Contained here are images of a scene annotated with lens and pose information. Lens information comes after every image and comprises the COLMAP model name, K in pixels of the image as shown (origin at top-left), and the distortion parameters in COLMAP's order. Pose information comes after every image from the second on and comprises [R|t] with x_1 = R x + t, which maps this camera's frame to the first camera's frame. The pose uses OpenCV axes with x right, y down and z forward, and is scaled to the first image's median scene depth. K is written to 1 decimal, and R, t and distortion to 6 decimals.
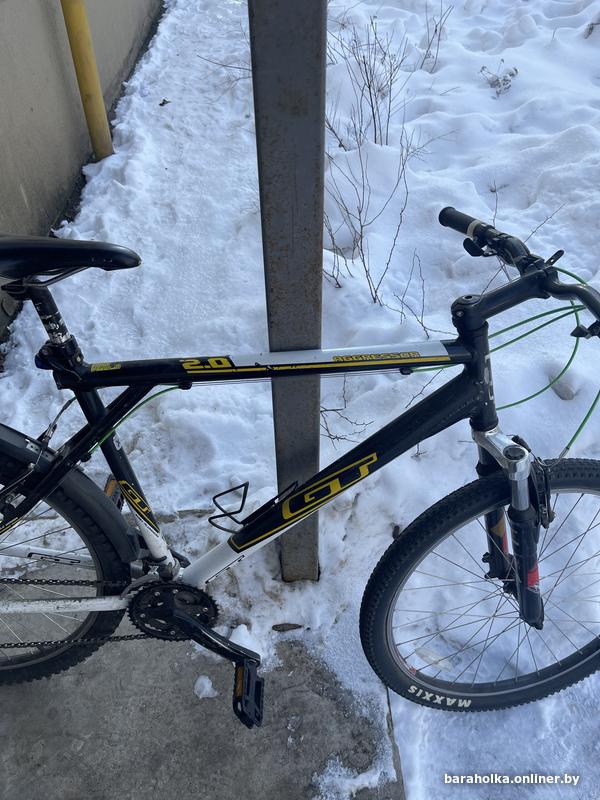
lens RADIAL K [[619.7, 0, 302.5], [0, 619.7, 402.9], [0, 0, 1]] dist [0.067605, -0.102729]
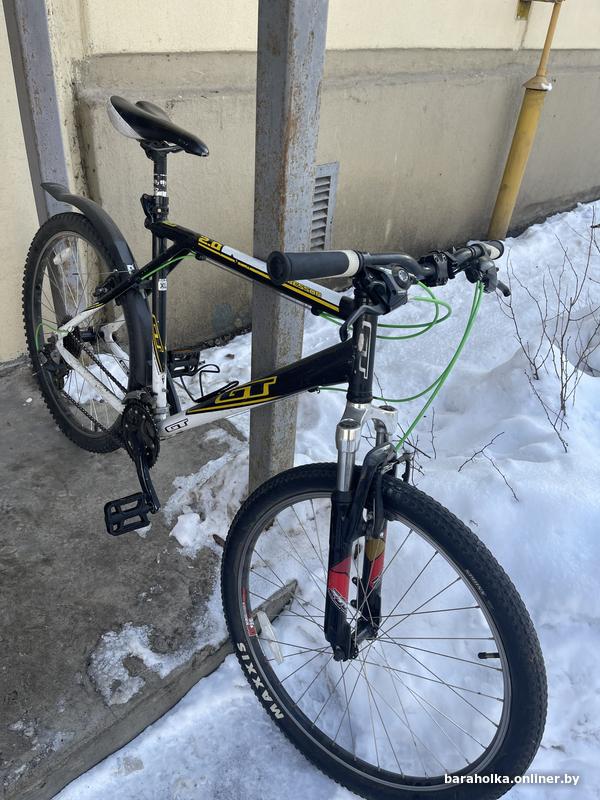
lens RADIAL K [[619.7, 0, 282.8], [0, 619.7, 407.5], [0, 0, 1]] dist [0.067605, -0.102729]
pose [[0.635903, 0.474087, -0.608989, 0.552445], [-0.576692, 0.816284, 0.033284, 0.054112], [0.512888, 0.330034, 0.792480, 0.080143]]
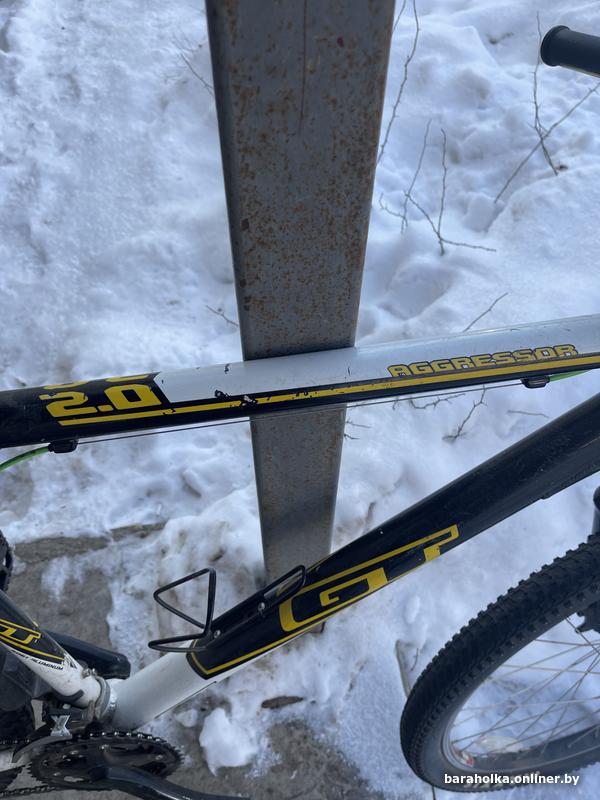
lens RADIAL K [[619.7, 0, 296.7], [0, 619.7, 407.8], [0, 0, 1]] dist [0.067605, -0.102729]
pose [[0.995799, -0.066891, 0.062525, -0.027824], [0.055256, 0.983517, 0.172167, -0.075061], [-0.073011, -0.167989, 0.983081, 0.332277]]
